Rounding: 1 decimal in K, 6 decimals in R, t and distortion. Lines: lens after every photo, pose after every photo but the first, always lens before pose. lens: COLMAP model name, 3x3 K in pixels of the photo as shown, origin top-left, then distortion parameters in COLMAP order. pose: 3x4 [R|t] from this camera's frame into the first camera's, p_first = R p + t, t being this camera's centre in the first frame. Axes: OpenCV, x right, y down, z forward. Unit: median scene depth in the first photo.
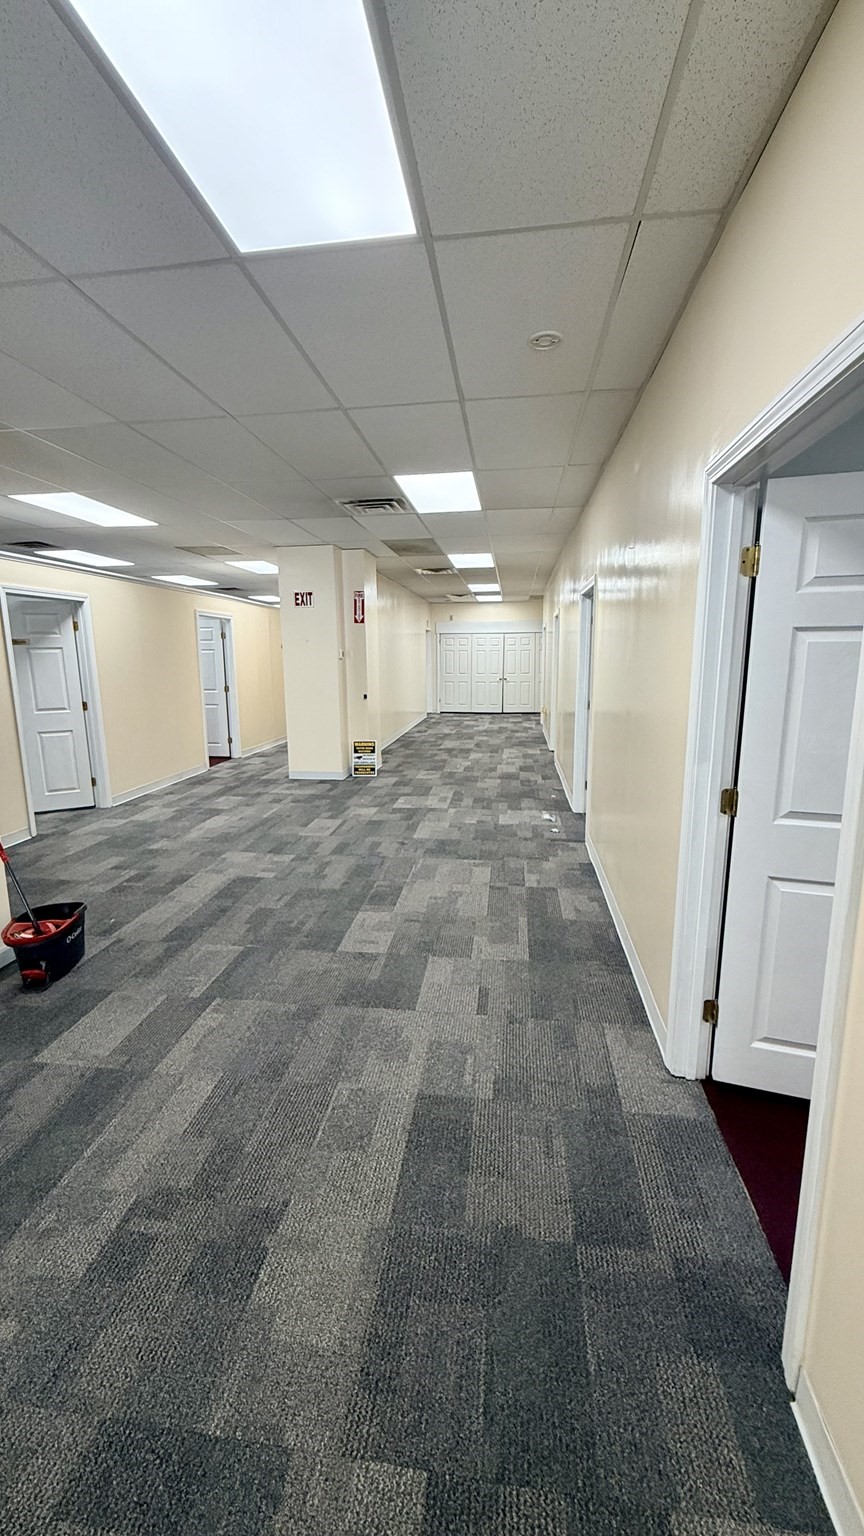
lens RADIAL K [[594.6, 0, 431.3], [0, 594.6, 764.5], [0, 0, 1]] dist [-0.001770, -0.000529]
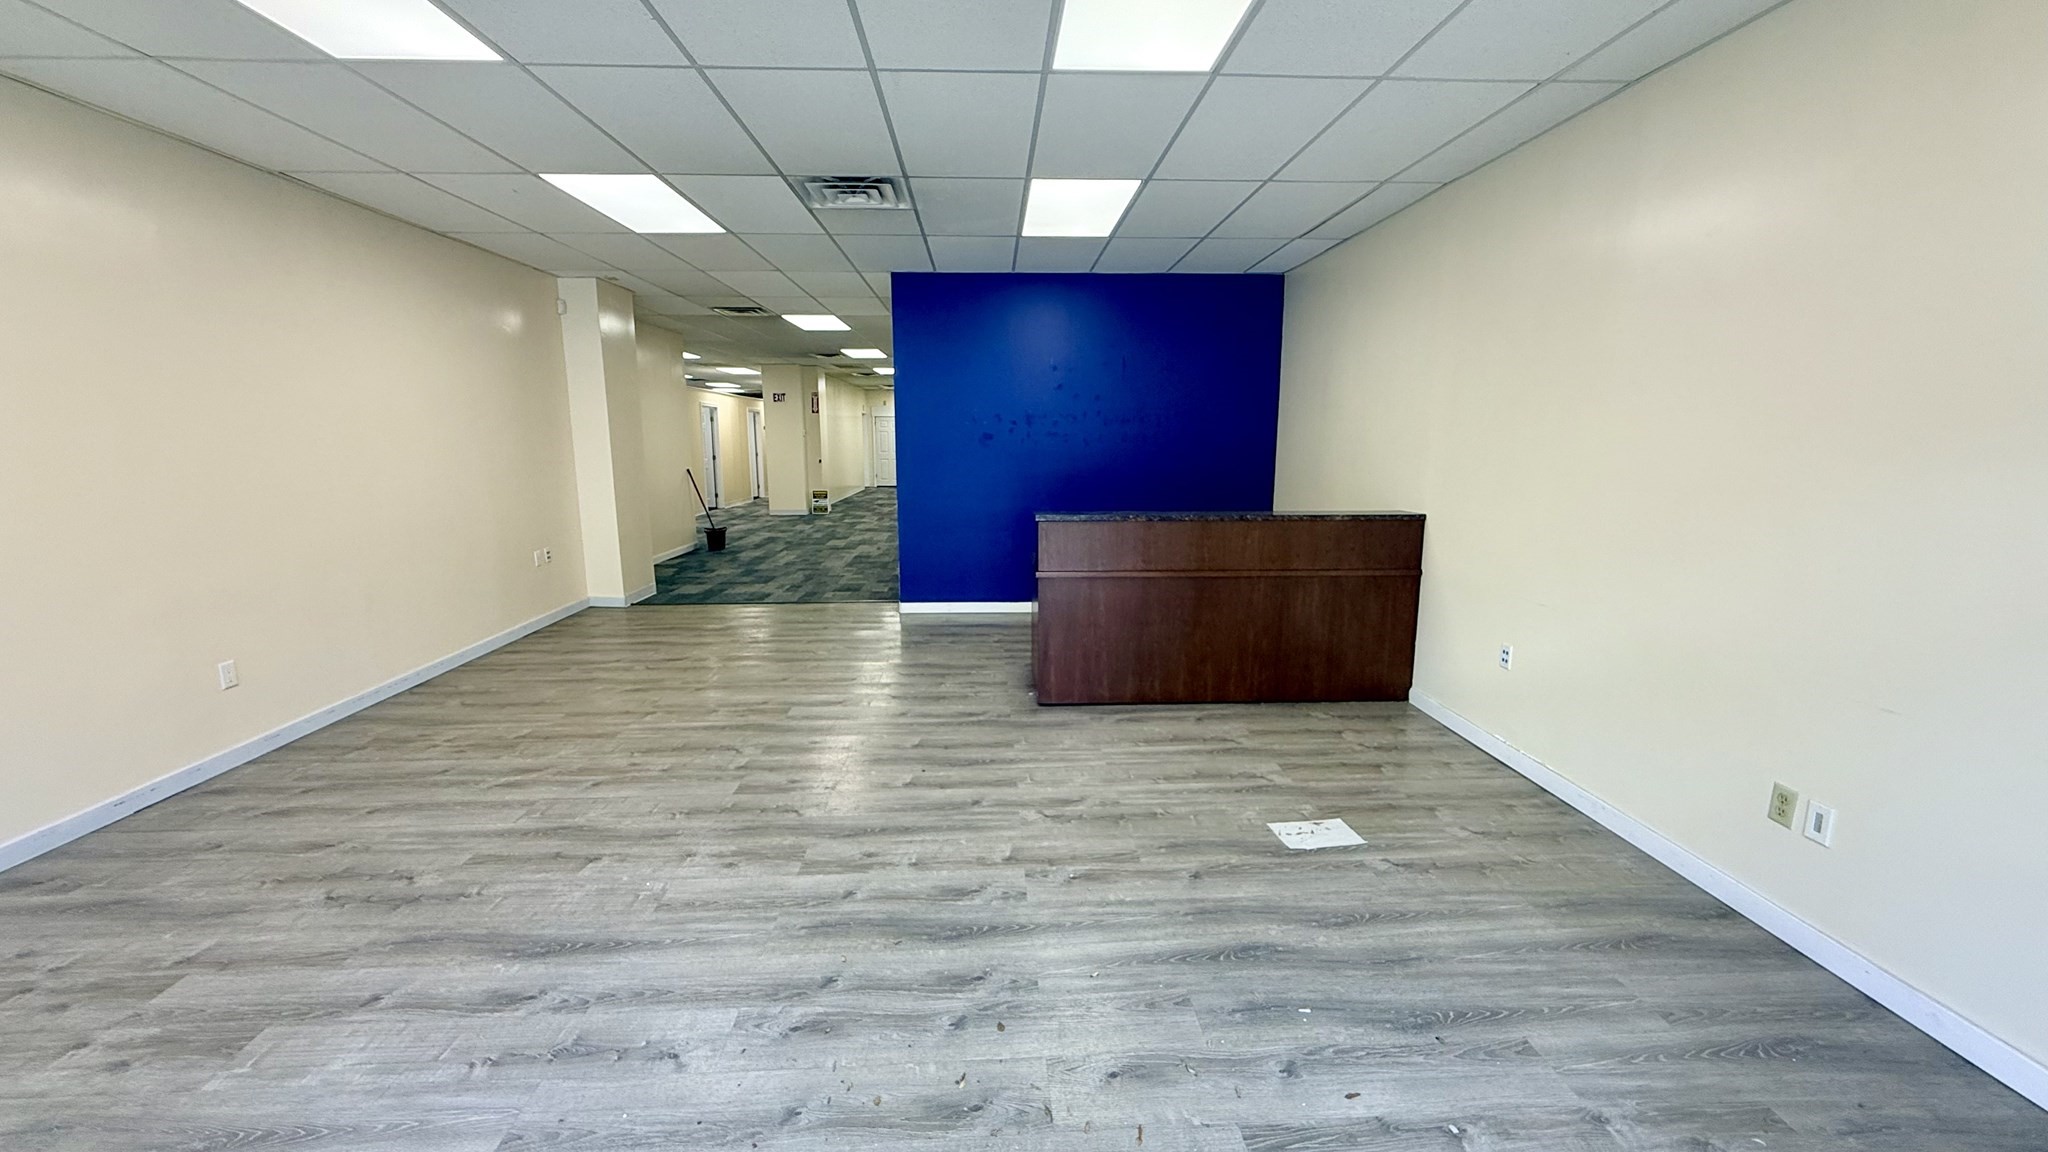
lens RADIAL K [[792.8, 0, 1023.6], [0, 792.8, 574.2], [0, 0, 1]] dist [-0.001770, -0.000529]
pose [[0.983870, -0.023586, 0.177324, 0.034728], [0.025284, 0.999653, -0.007325, 0.205062], [-0.177090, 0.011690, 0.984125, -1.094760]]
